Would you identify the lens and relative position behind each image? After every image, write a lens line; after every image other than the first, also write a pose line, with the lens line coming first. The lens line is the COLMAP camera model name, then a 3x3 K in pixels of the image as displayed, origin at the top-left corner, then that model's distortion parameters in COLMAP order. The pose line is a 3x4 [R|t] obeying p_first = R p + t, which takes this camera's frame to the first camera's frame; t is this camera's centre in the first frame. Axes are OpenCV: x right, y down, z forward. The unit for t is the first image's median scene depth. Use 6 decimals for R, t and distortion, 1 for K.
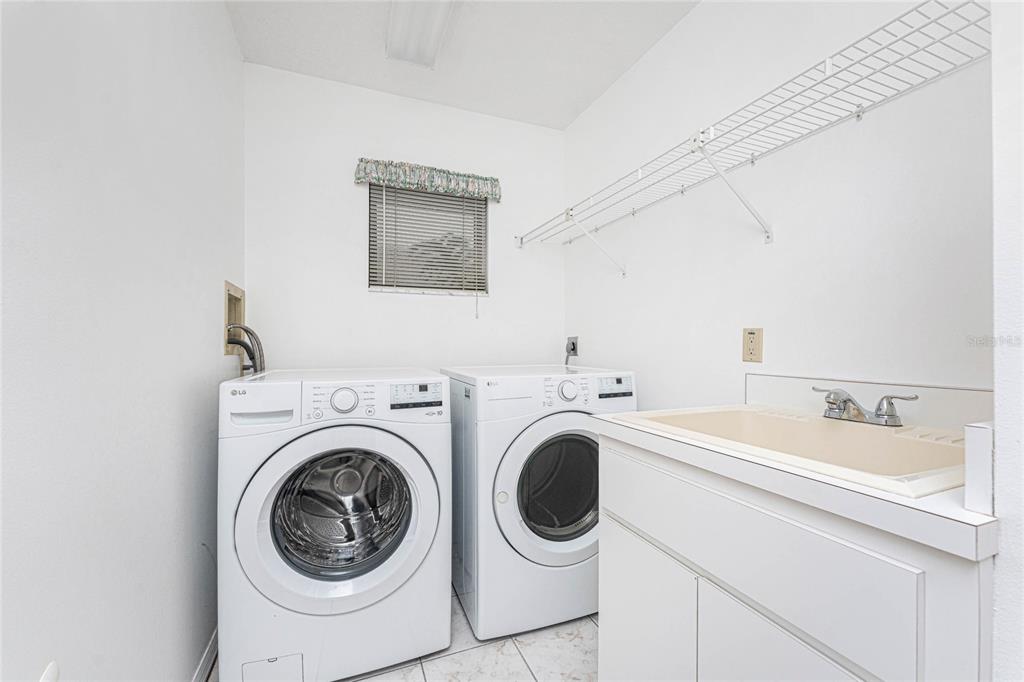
lens RADIAL K [[387.6, 0, 516.0], [0, 387.6, 342.6], [0, 0, 1]] dist [0.000095, 0.000045]
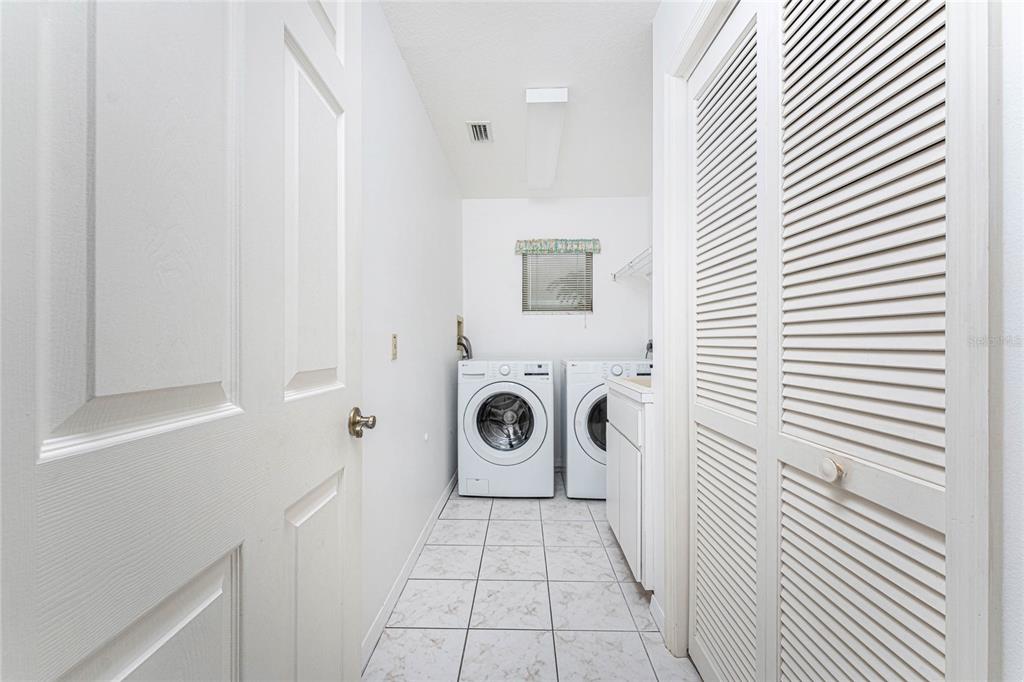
lens RADIAL K [[409.9, 0, 510.0], [0, 409.9, 344.9], [0, 0, 1]] dist [-0.000338, 0.000209]
pose [[0.894494, -0.001748, -0.447076, 0.481101], [0.003954, 0.999984, 0.004003, -0.003818], [0.447062, -0.005348, 0.894487, -0.822815]]
